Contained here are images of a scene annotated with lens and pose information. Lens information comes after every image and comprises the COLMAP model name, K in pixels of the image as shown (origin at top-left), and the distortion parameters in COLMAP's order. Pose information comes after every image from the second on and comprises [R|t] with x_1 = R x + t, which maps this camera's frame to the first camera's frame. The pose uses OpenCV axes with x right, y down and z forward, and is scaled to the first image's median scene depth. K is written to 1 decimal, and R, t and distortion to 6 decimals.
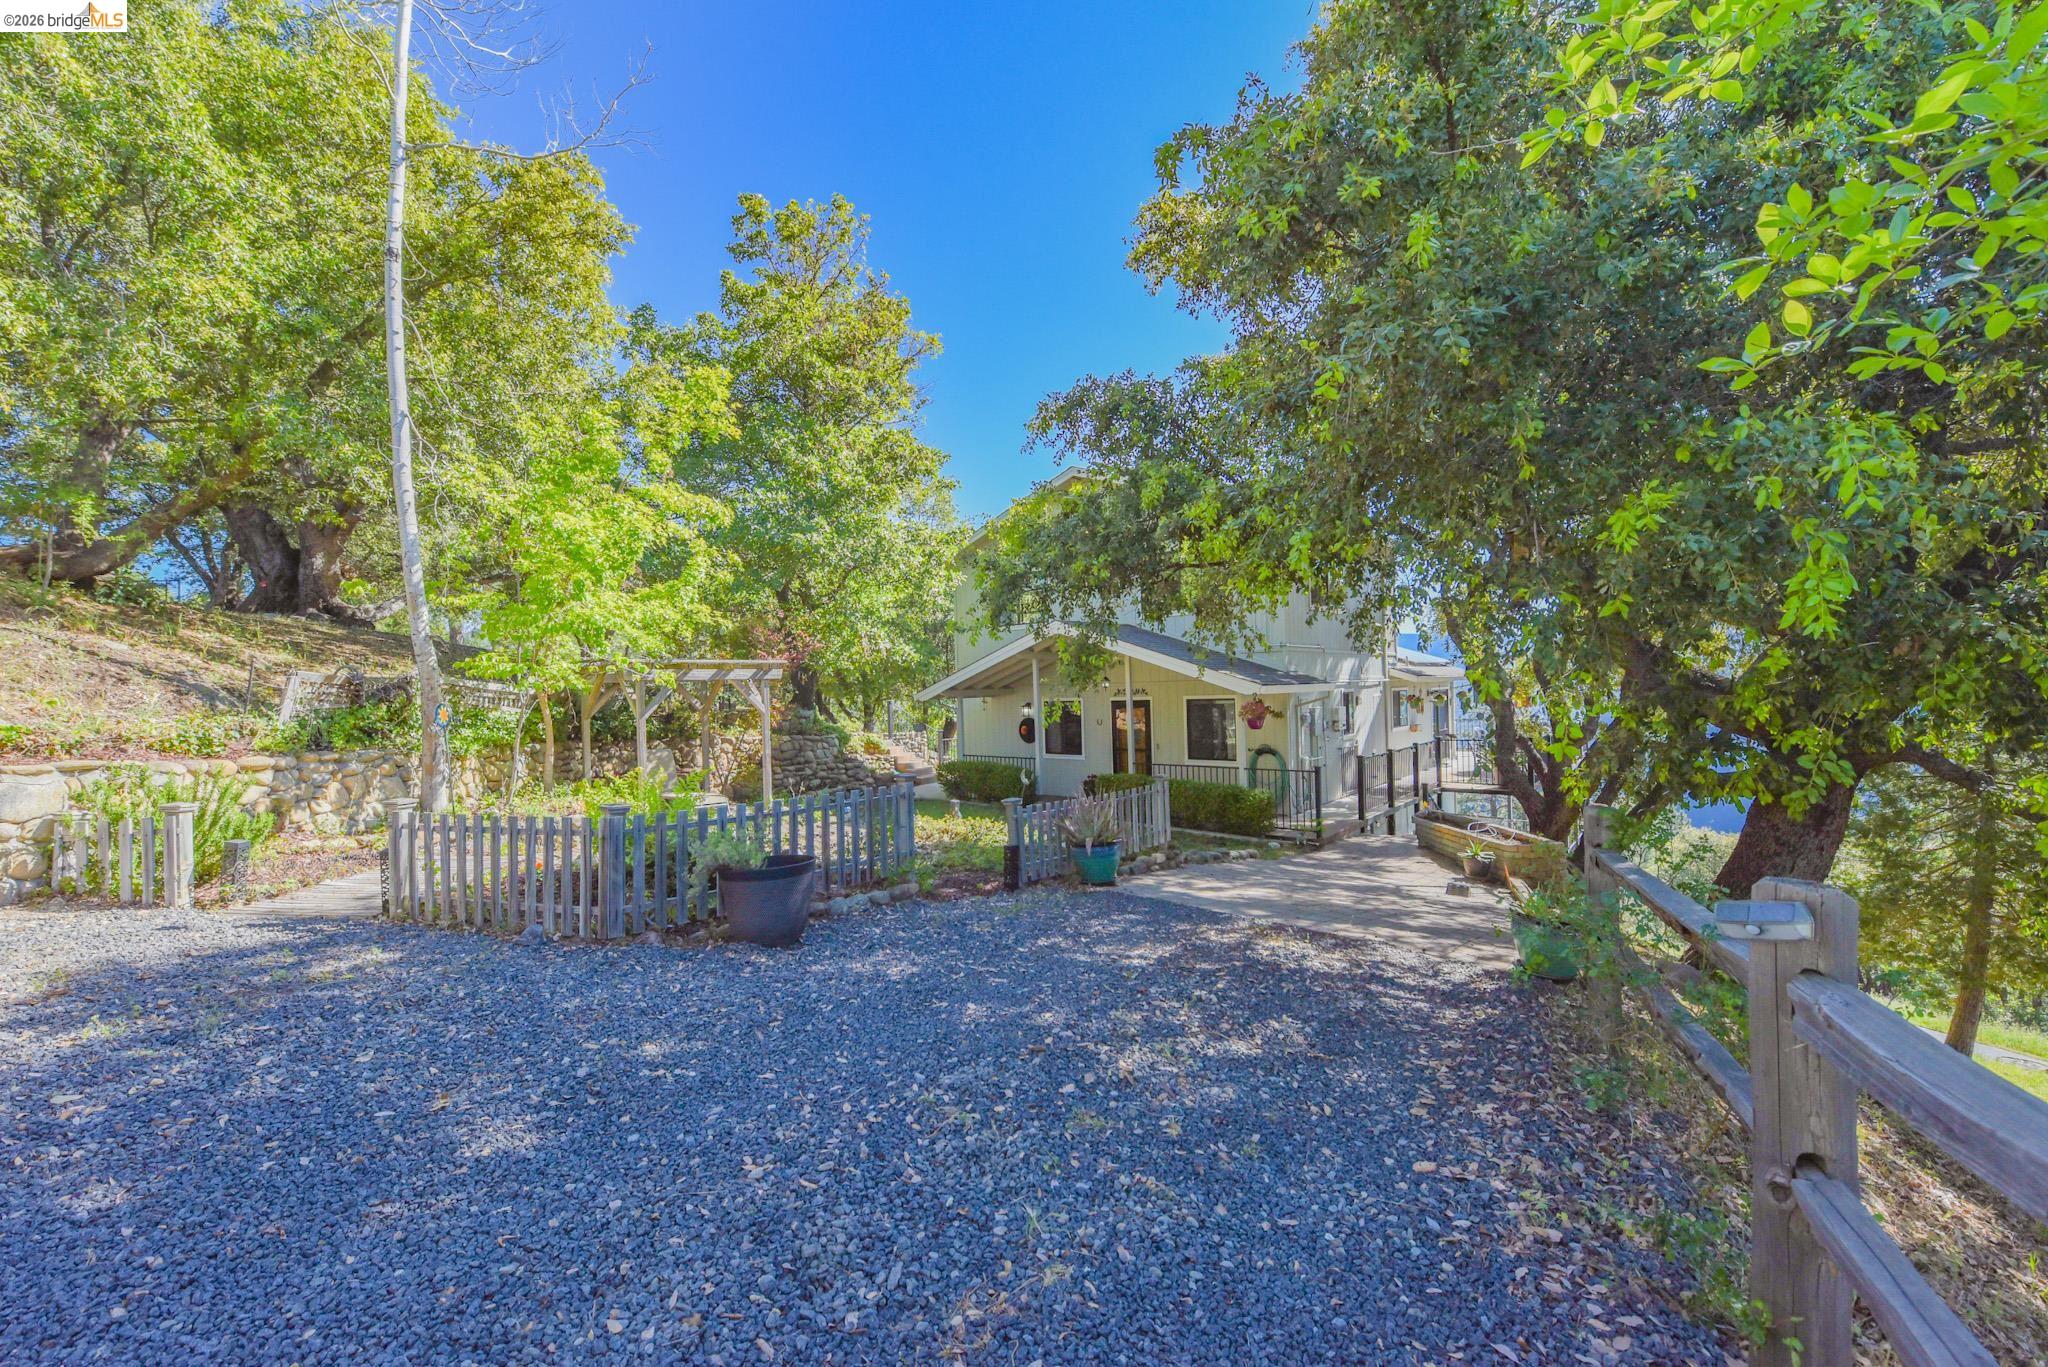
lens RADIAL K [[810.0, 0, 1018.4], [0, 810.0, 682.5], [0, 0, 1]] dist [-0.017395, -0.000993]
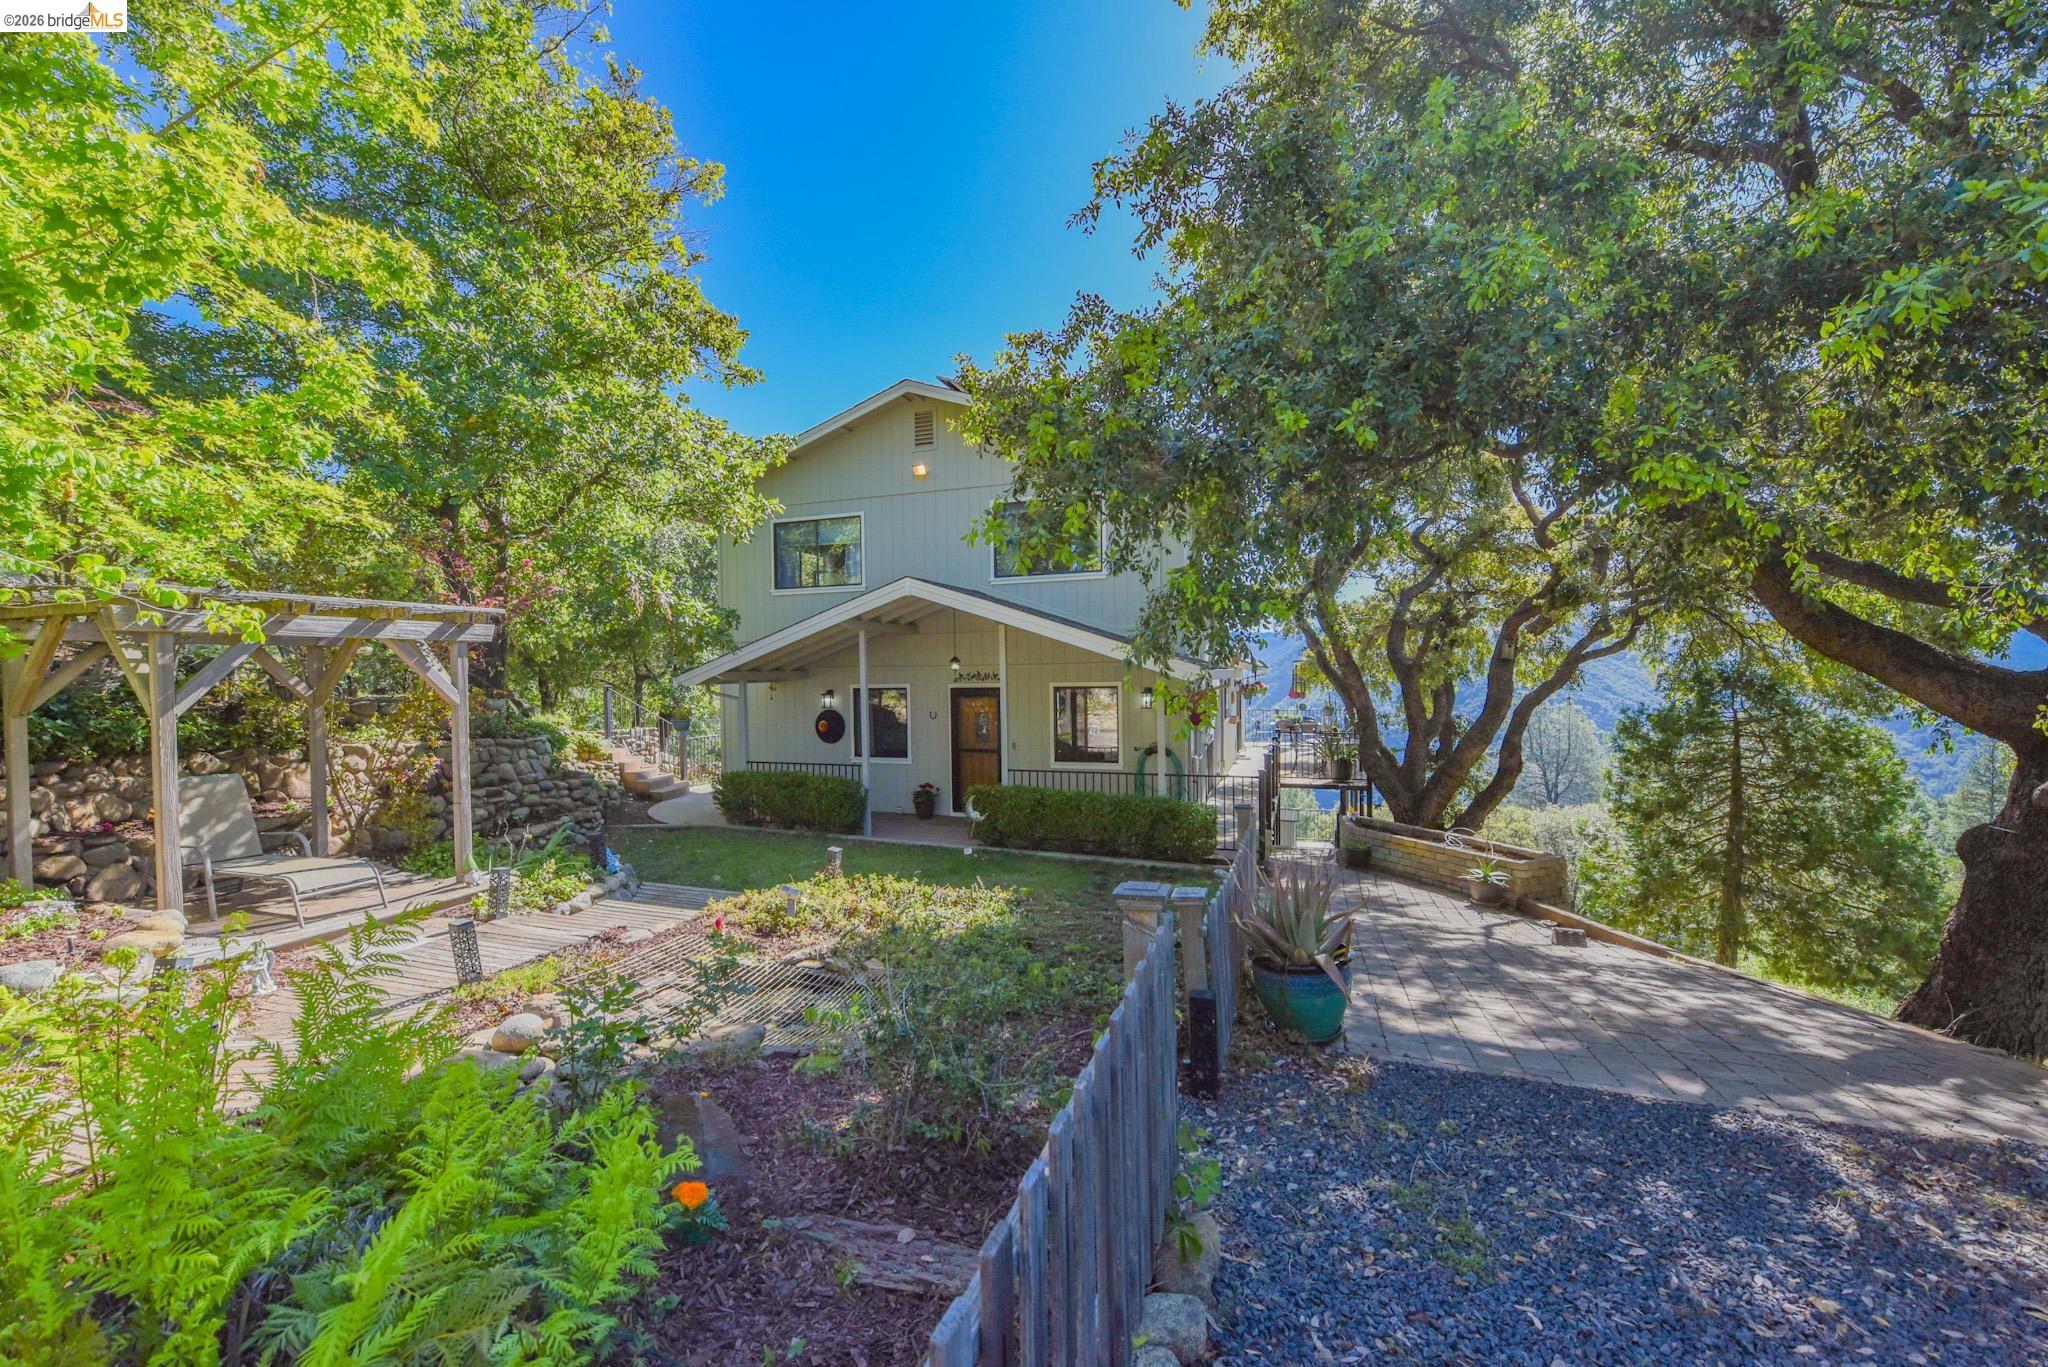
lens RADIAL K [[810.0, 0, 1021.9], [0, 810.0, 684.7], [0, 0, 1]] dist [-0.017395, -0.000993]
pose [[0.927921, 0.010842, 0.372619, -0.135575], [-0.016817, 0.999777, 0.012787, 0.009144], [-0.372398, -0.018132, 0.927896, 0.298010]]
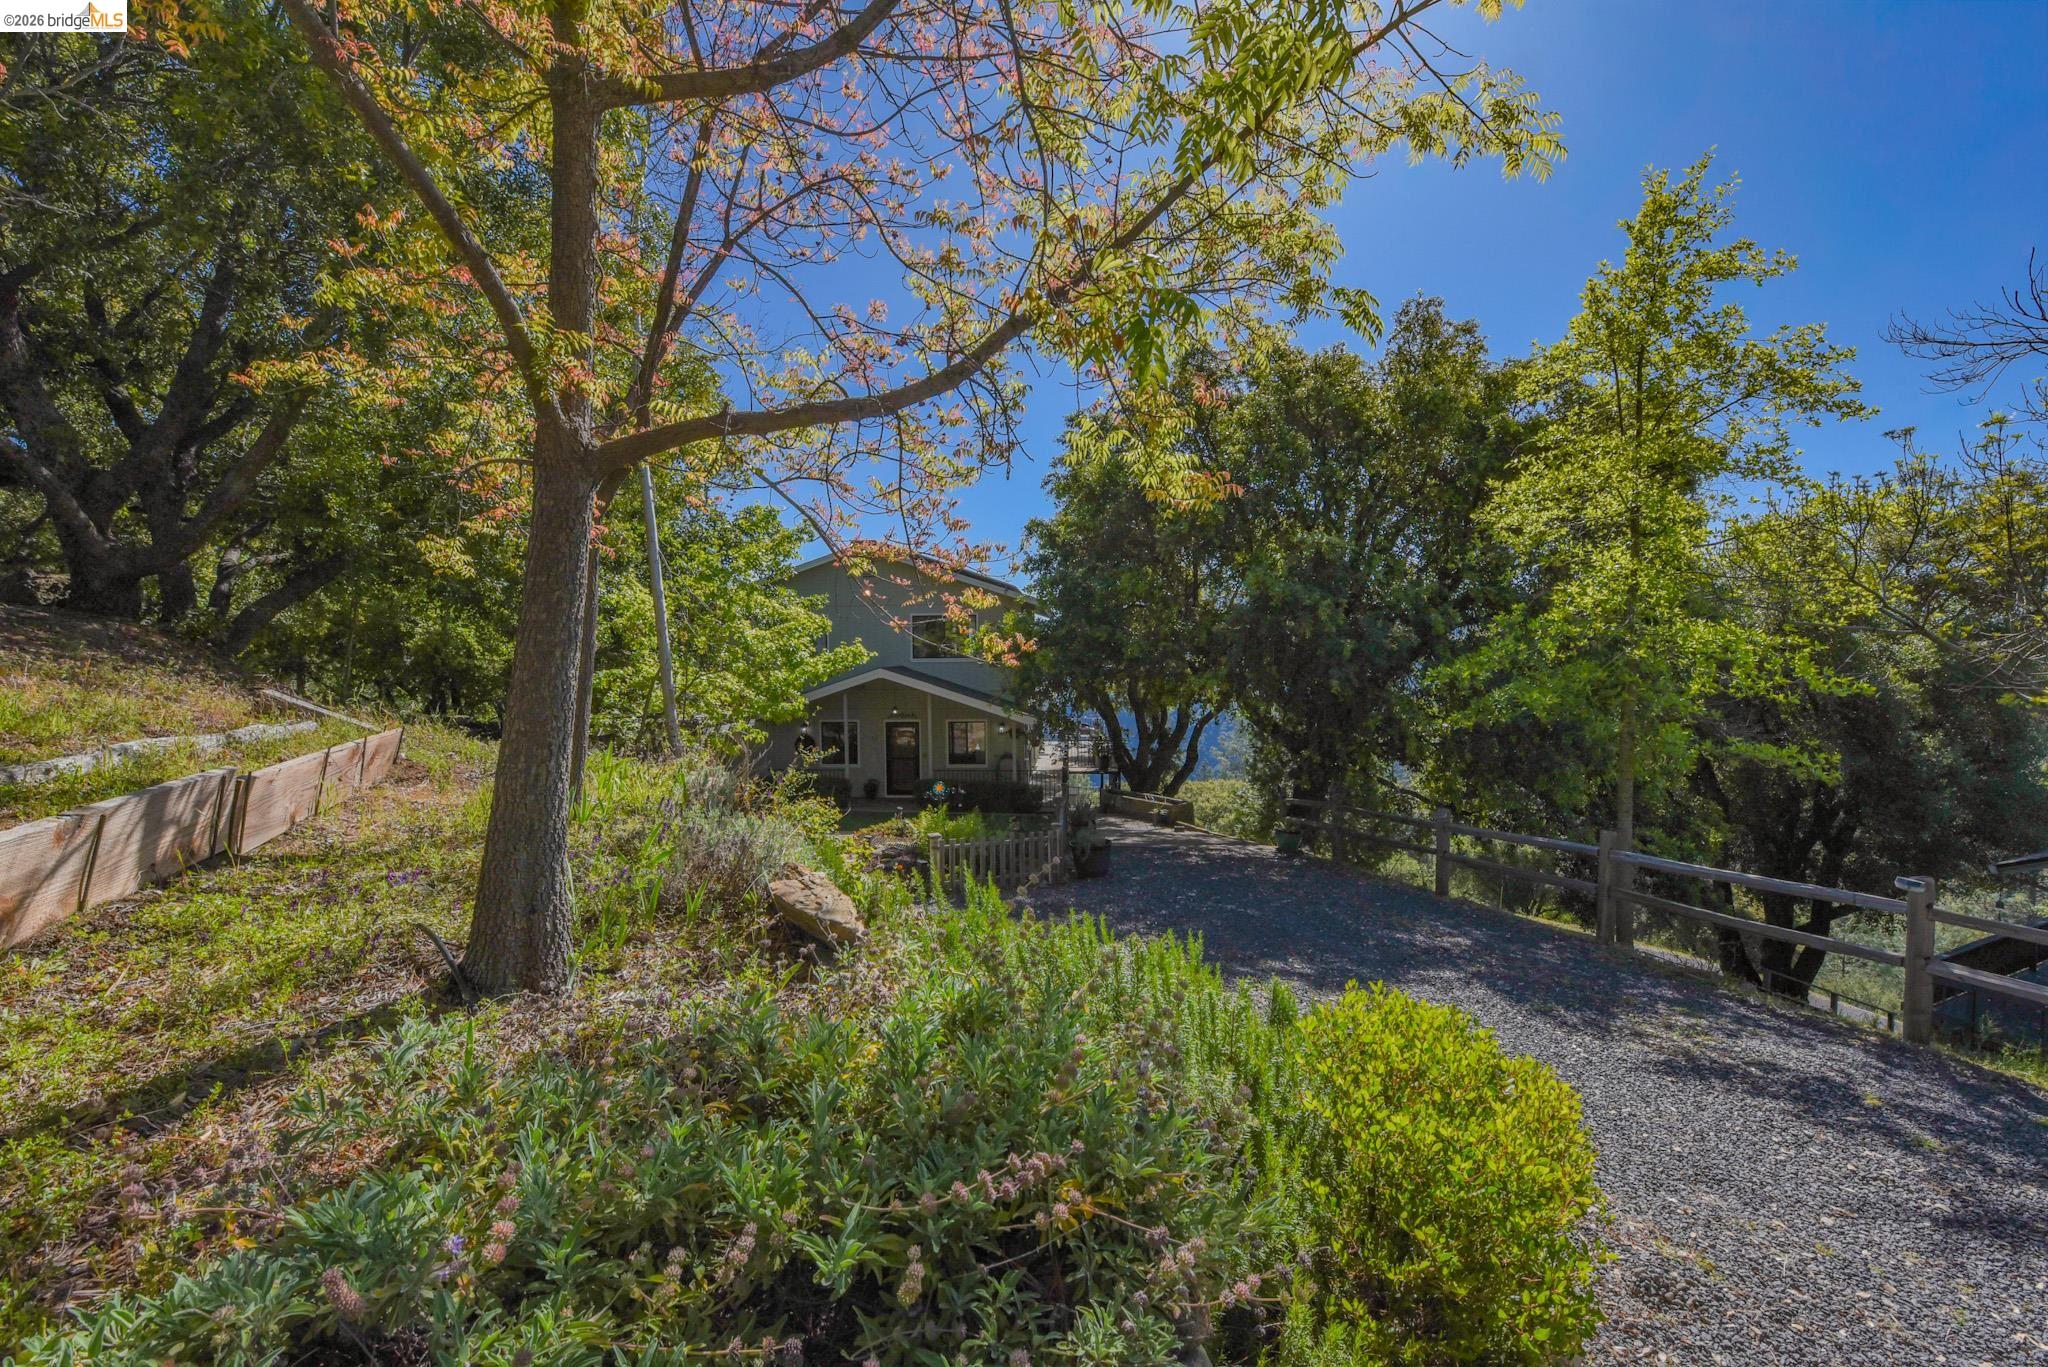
lens RADIAL K [[810.0, 0, 1020.0], [0, 810.0, 675.6], [0, 0, 1]] dist [-0.017395, -0.000993]
pose [[0.799448, 0.005951, 0.600705, -0.605957], [-0.019210, 0.999693, 0.015662, -0.093763], [-0.600428, -0.024061, 0.799317, -0.226706]]
